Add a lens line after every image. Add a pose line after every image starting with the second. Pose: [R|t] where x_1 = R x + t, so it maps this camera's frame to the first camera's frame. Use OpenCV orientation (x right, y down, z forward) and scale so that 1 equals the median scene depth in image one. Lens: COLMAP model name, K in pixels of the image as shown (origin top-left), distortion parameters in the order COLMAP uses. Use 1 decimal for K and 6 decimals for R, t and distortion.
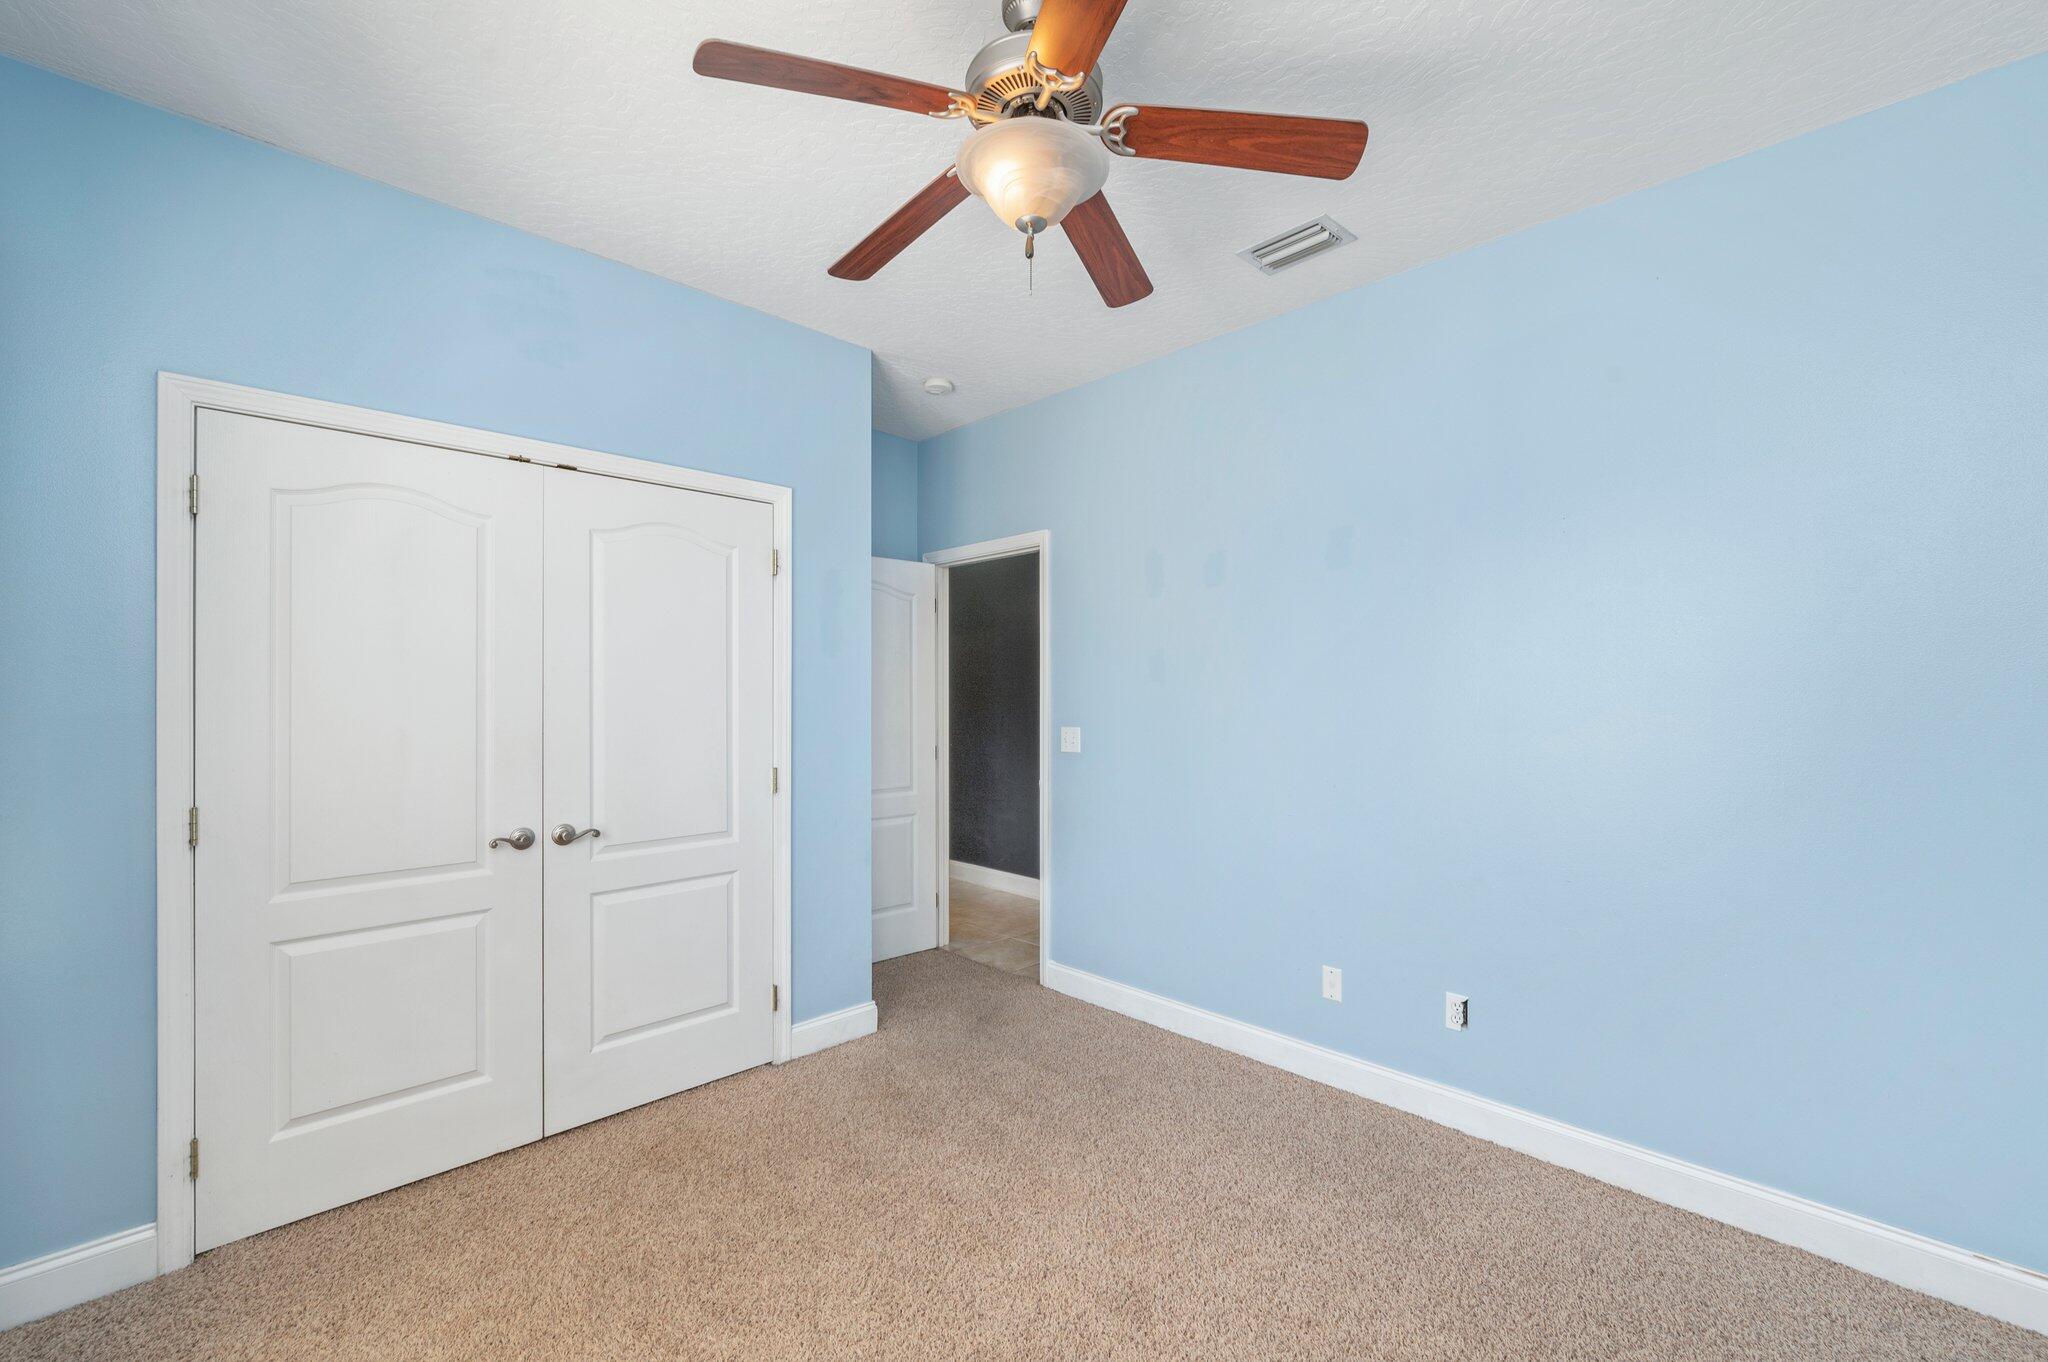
lens RADIAL K [[842.8, 0, 1028.6], [0, 842.8, 690.4], [0, 0, 1]] dist [-0.001280, -0.000068]
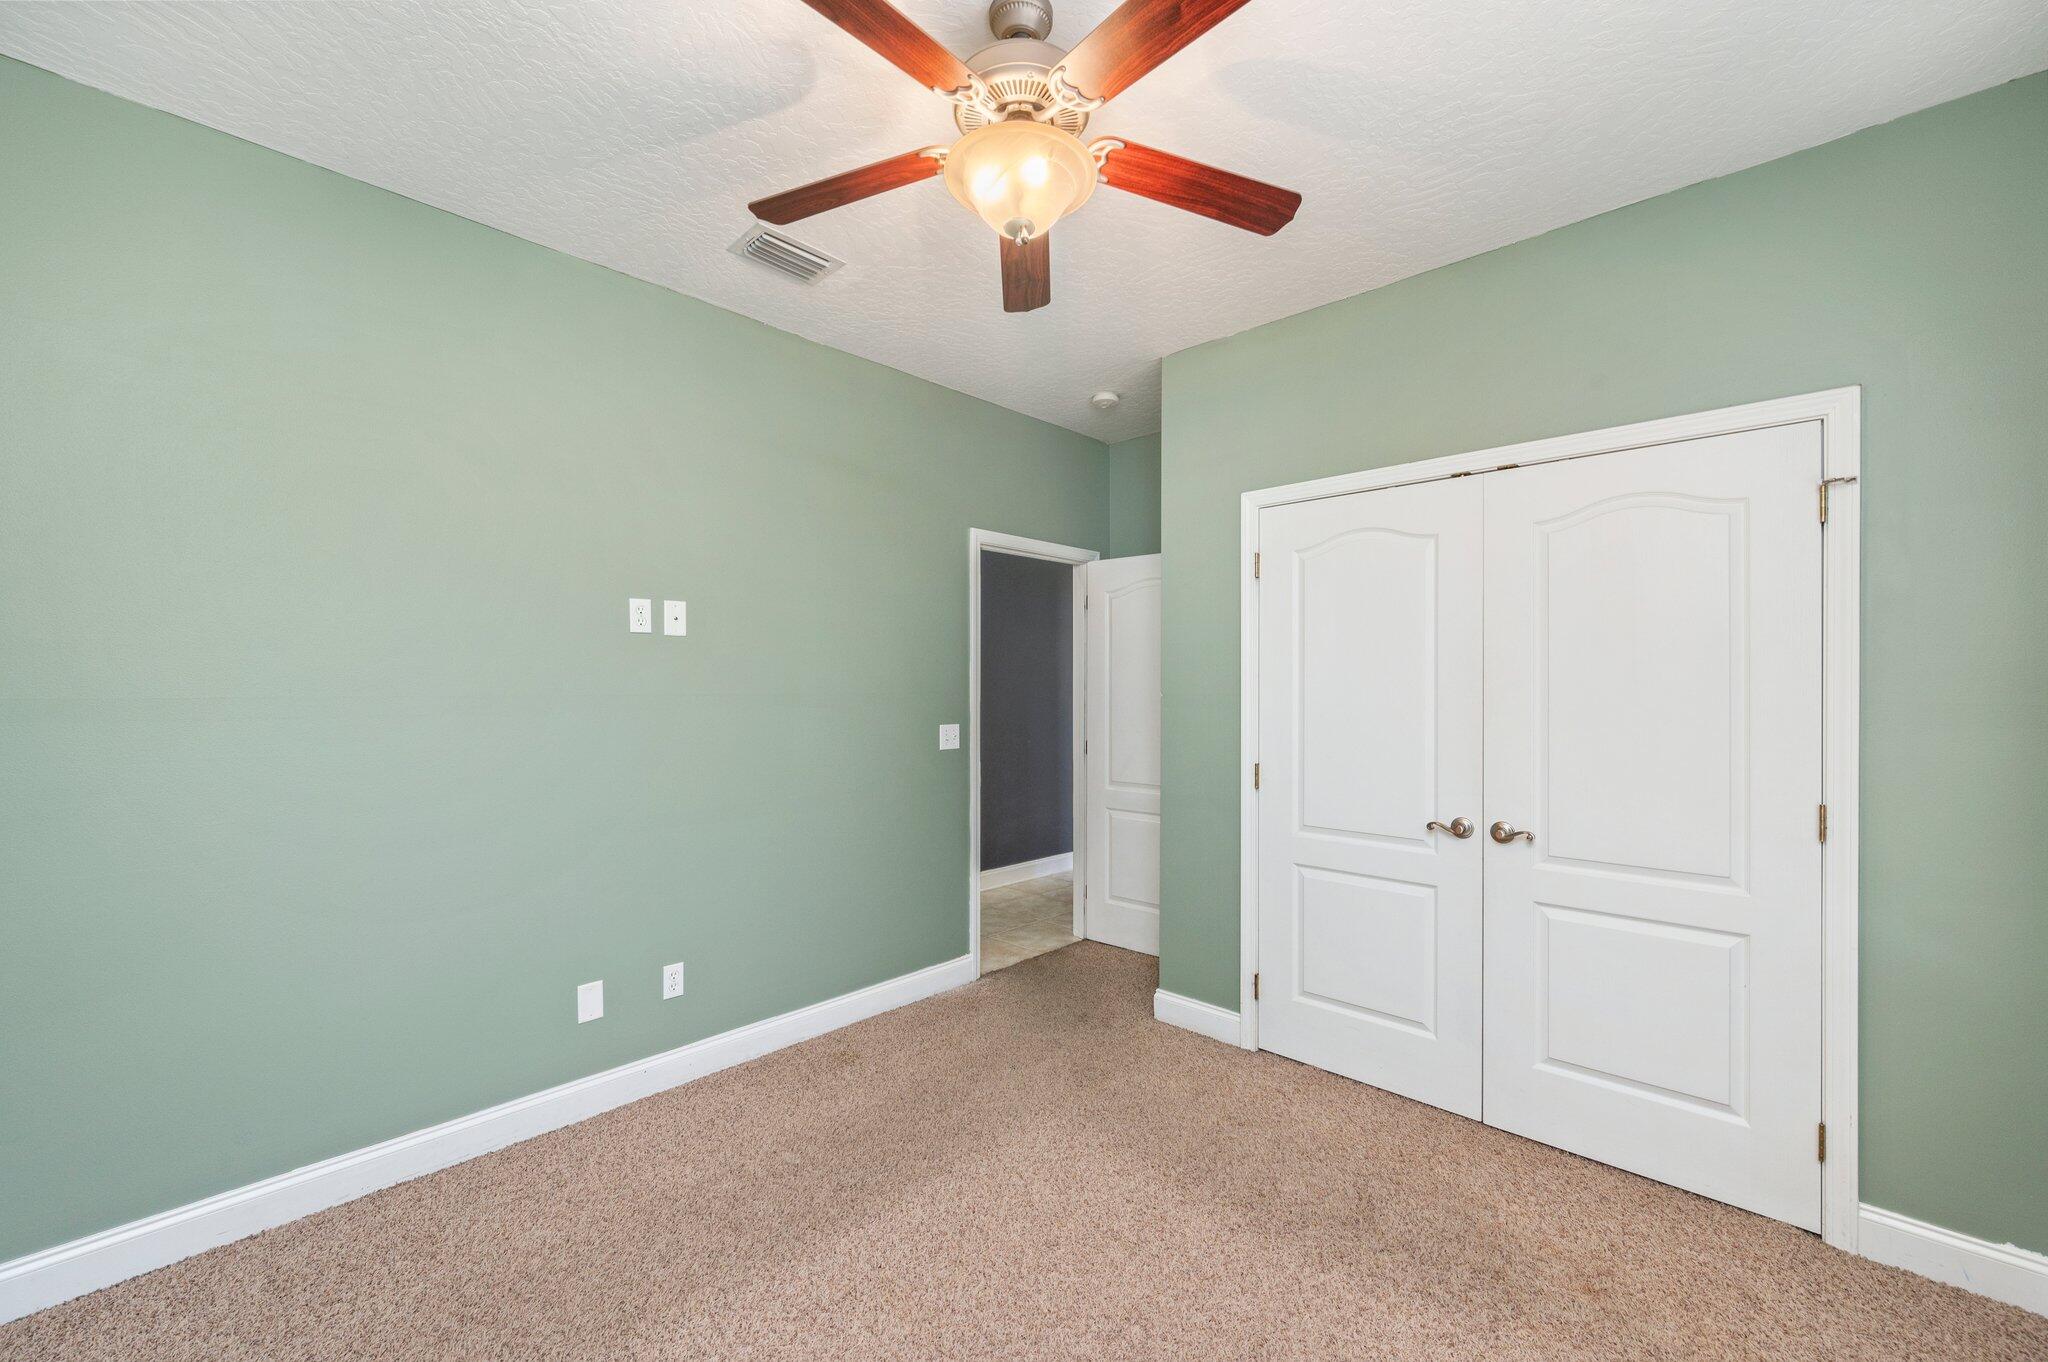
lens RADIAL K [[819.7, 0, 1008.3], [0, 819.7, 678.0], [0, 0, 1]] dist [-0.008297, 0.000085]
pose [[0.020171, -0.011294, -0.999733, 0.379068], [-0.002543, 0.999932, -0.011347, -0.000638], [0.999793, 0.002771, 0.020141, 0.357345]]
